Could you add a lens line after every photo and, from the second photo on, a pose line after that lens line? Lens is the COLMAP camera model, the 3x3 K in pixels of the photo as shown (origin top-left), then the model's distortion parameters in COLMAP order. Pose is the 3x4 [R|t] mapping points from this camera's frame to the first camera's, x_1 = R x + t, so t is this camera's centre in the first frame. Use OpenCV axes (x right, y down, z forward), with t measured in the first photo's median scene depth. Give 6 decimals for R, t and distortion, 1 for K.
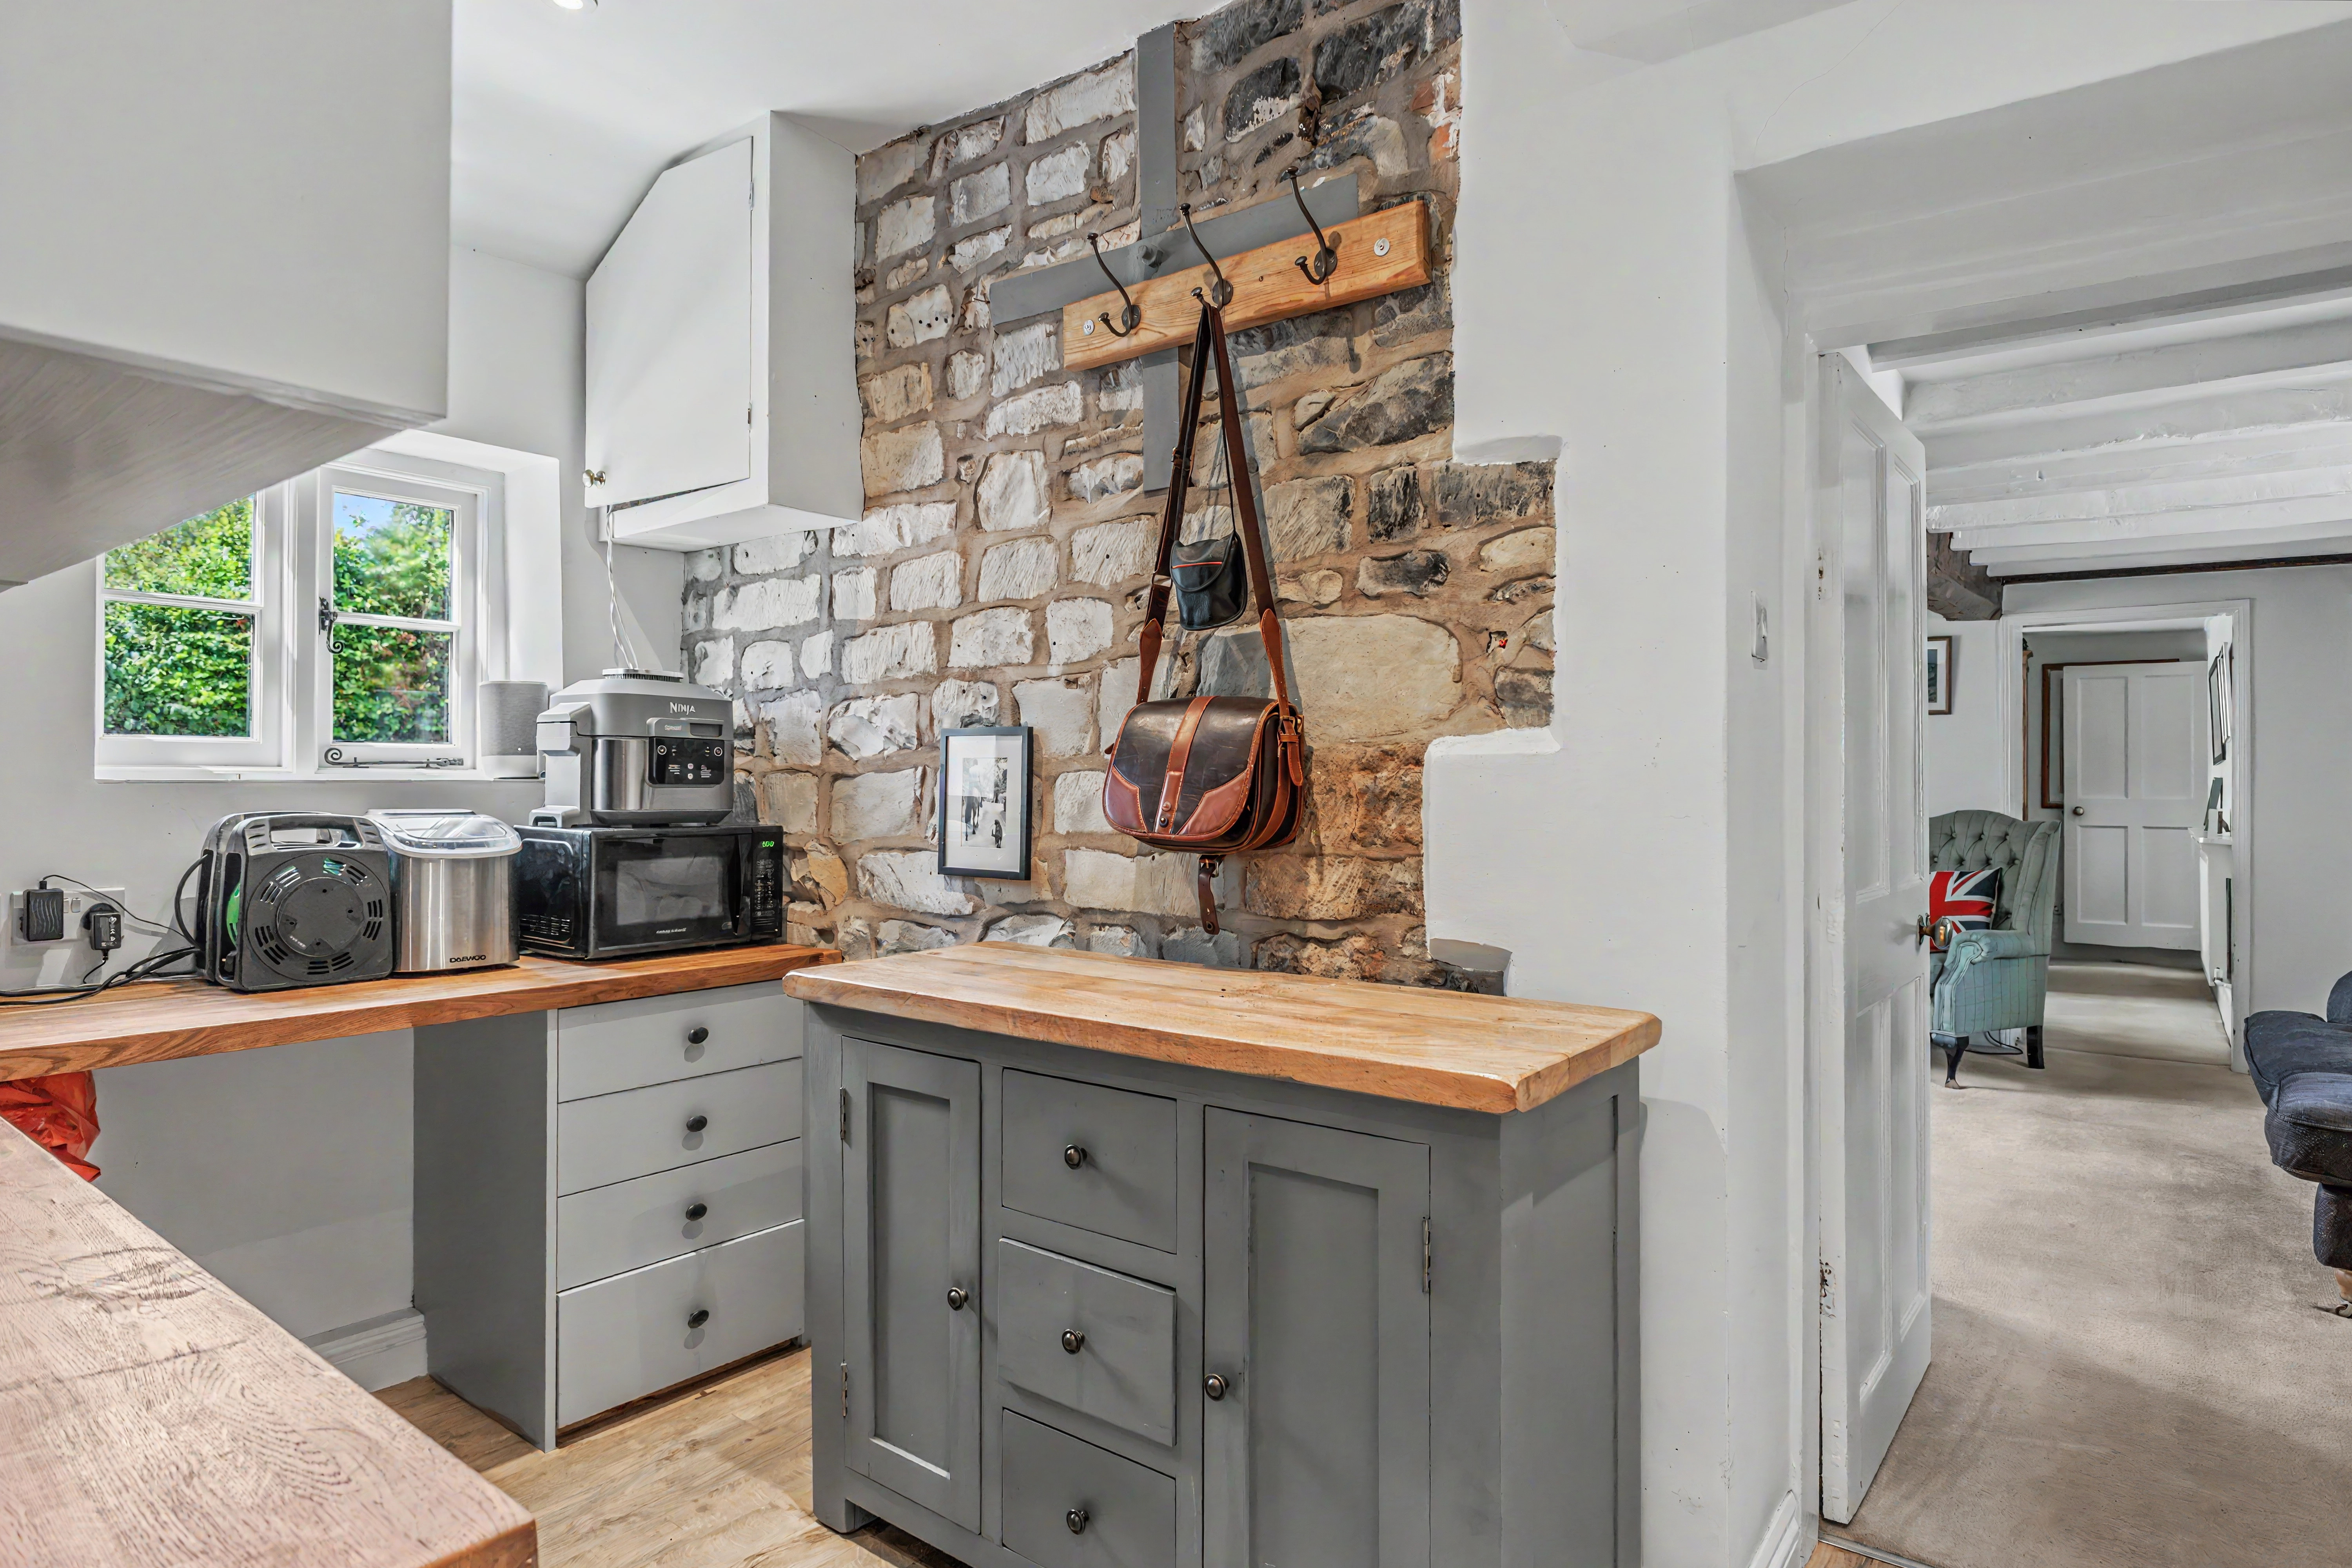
lens RADIAL K [[1310.8, 0, 1172.9], [0, 1310.8, 774.7], [0, 0, 1]] dist [-0.000247, -0.003147]
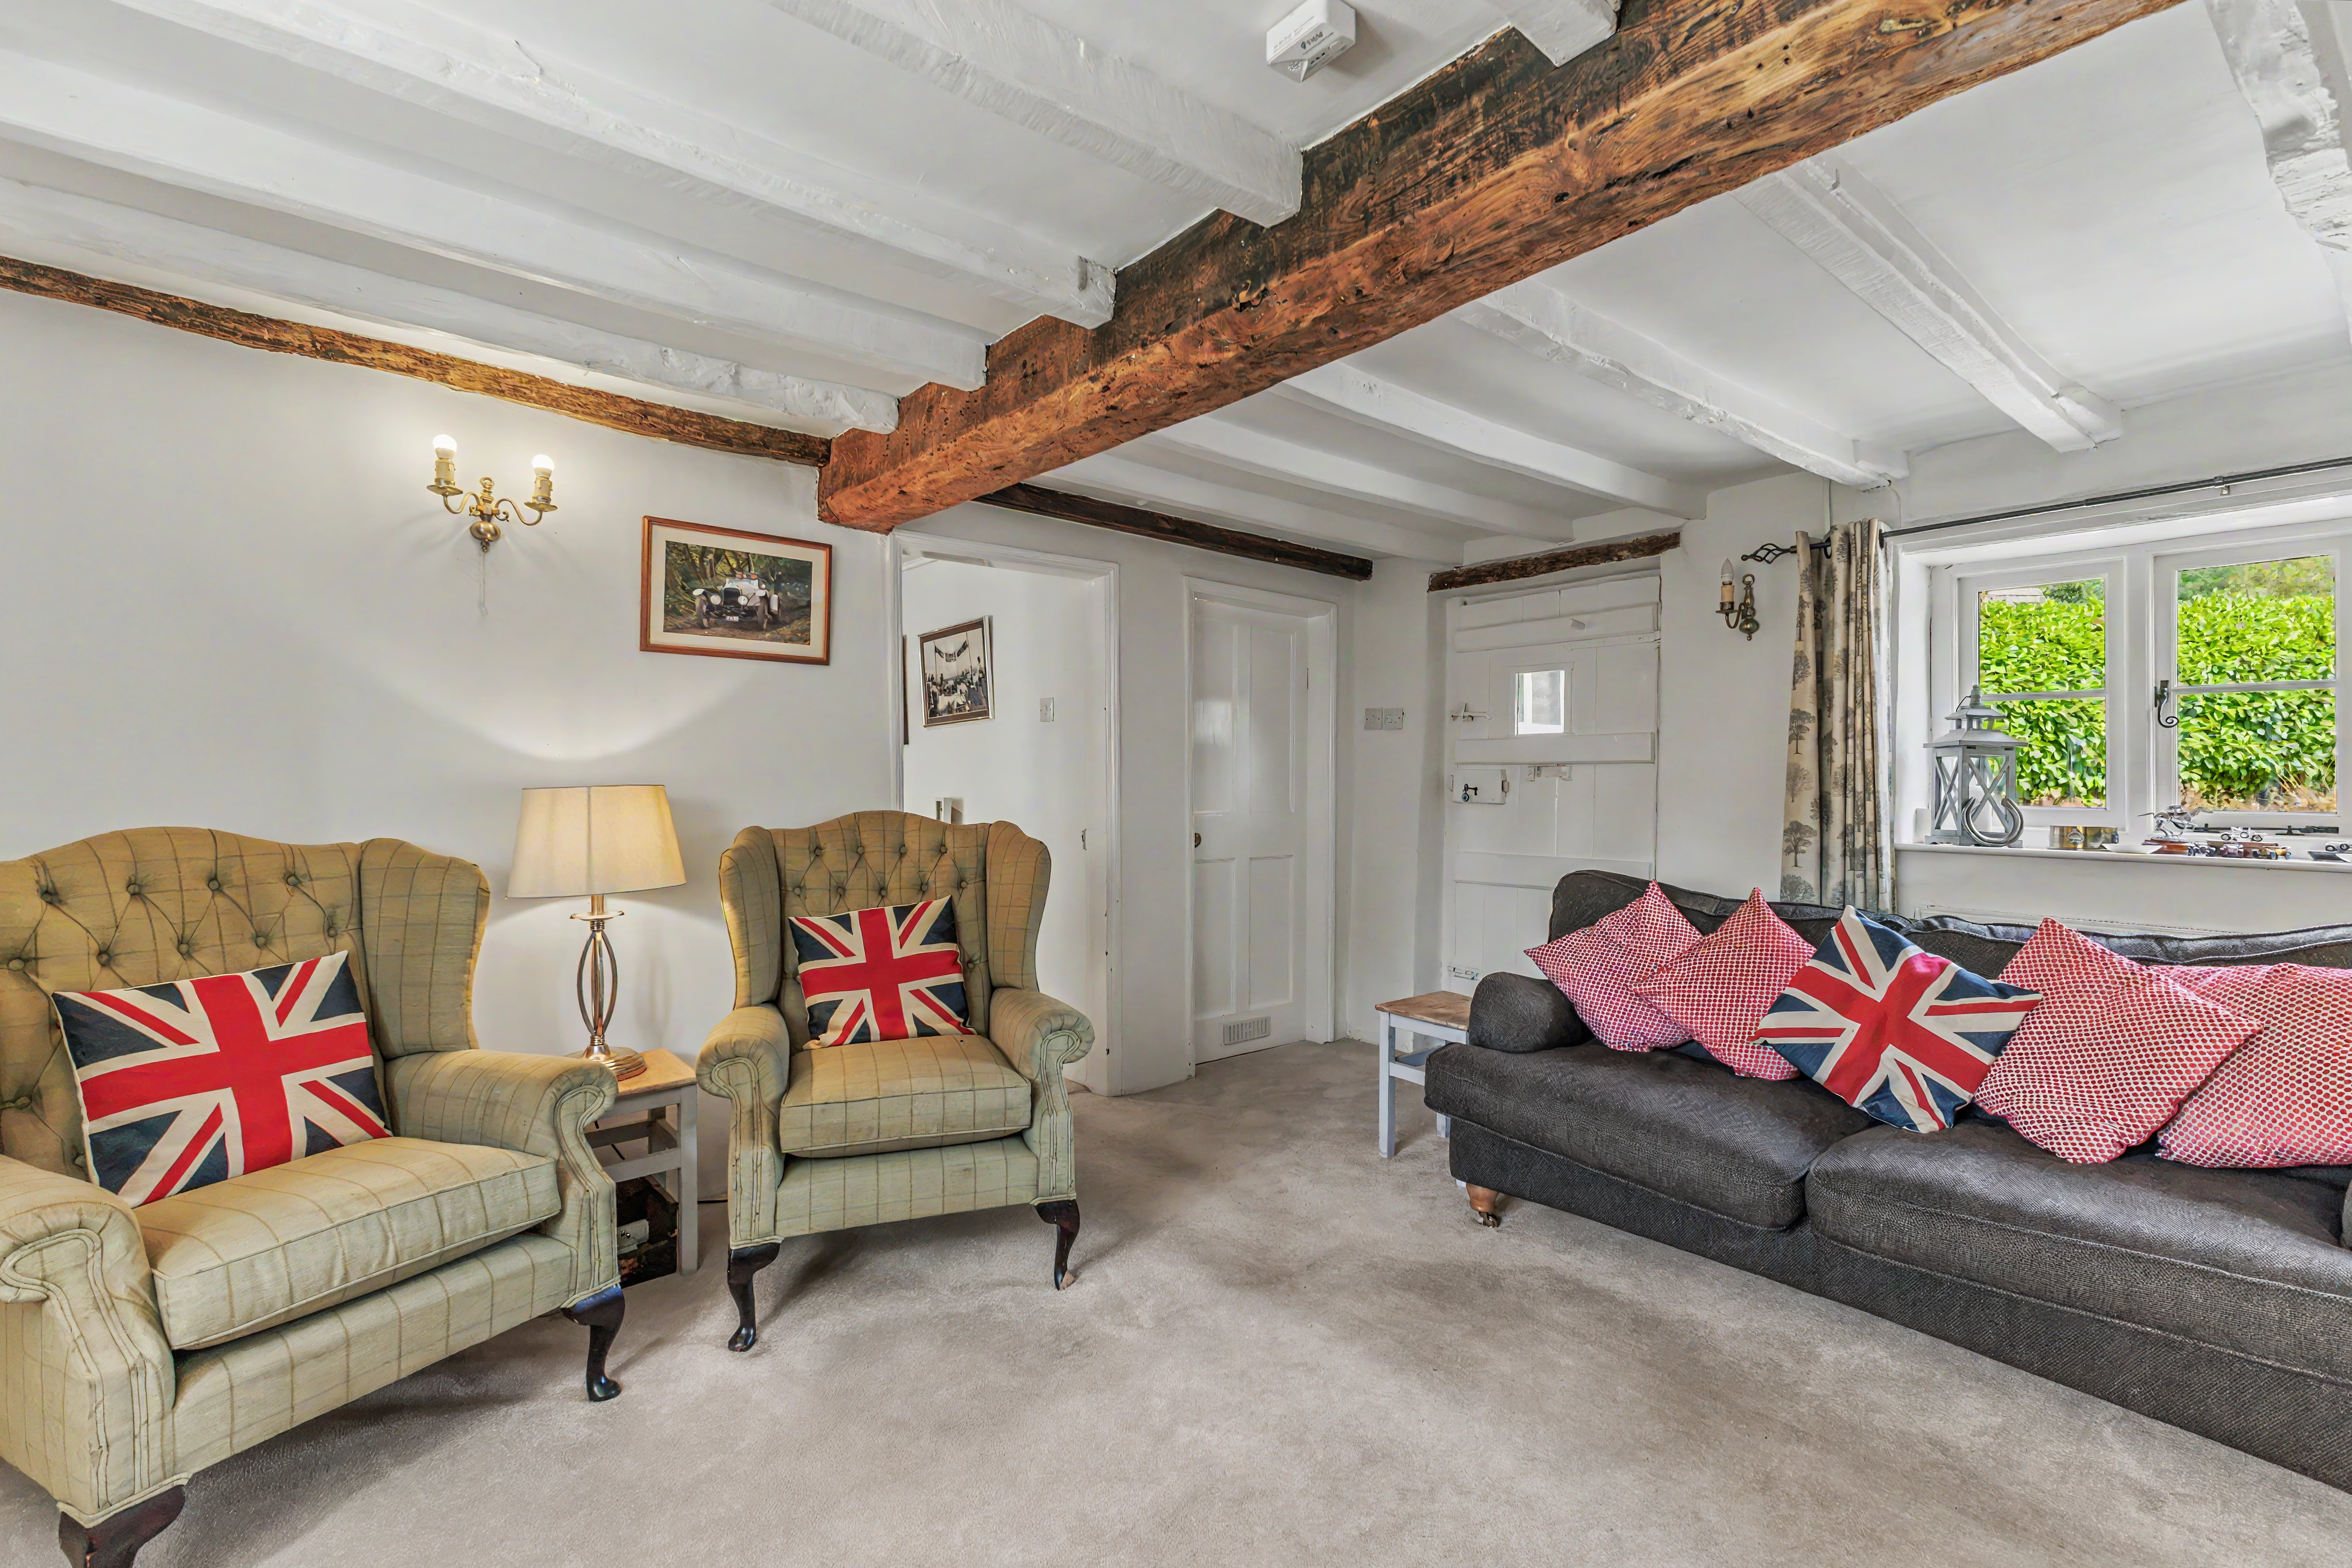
lens RADIAL K [[1020.1, 0, 1173.4], [0, 1020.1, 771.8], [0, 0, 1]] dist [0.001471, -0.000023]
pose [[0.205383, -0.001728, 0.978680, 0.099512], [-0.004028, 0.999988, 0.002611, 0.003993], [-0.978673, -0.004478, 0.205374, 0.556491]]
